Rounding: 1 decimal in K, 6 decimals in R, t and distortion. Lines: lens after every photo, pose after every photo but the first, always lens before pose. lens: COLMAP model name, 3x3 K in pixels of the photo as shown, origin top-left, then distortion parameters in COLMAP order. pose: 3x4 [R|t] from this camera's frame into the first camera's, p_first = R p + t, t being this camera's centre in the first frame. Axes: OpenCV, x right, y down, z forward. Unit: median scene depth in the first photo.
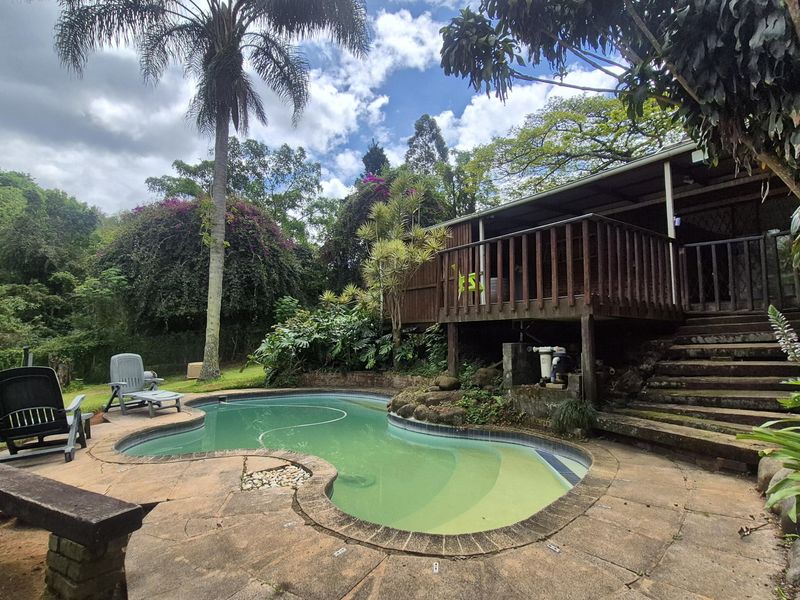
lens RADIAL K [[402.2, 0, 398.5], [0, 402.2, 311.7], [0, 0, 1]] dist [-0.001571, -0.000303]
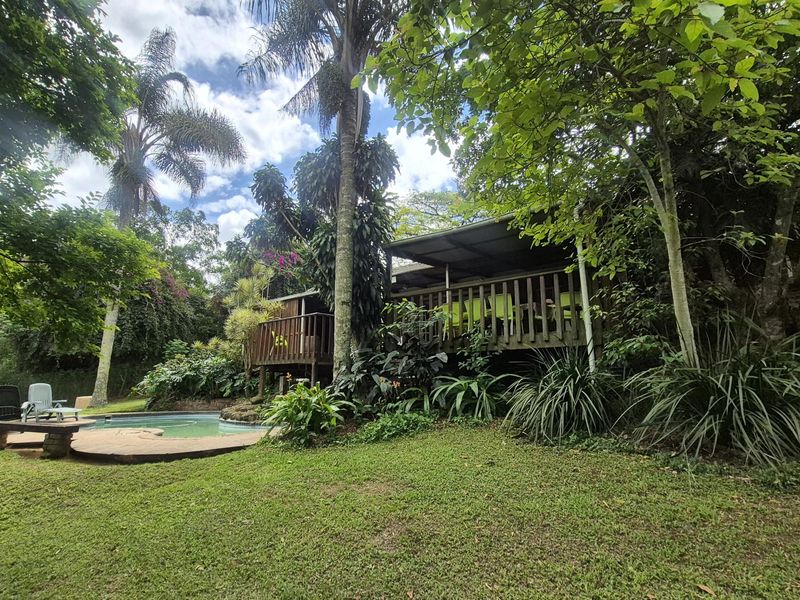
lens RADIAL K [[402.2, 0, 398.5], [0, 402.2, 311.7], [0, 0, 1]] dist [-0.001571, -0.000303]
pose [[0.979477, 0.034700, 0.198545, 0.212145], [-0.015037, 0.994904, -0.099697, -0.021812], [-0.200993, 0.094666, 0.975008, -0.487888]]
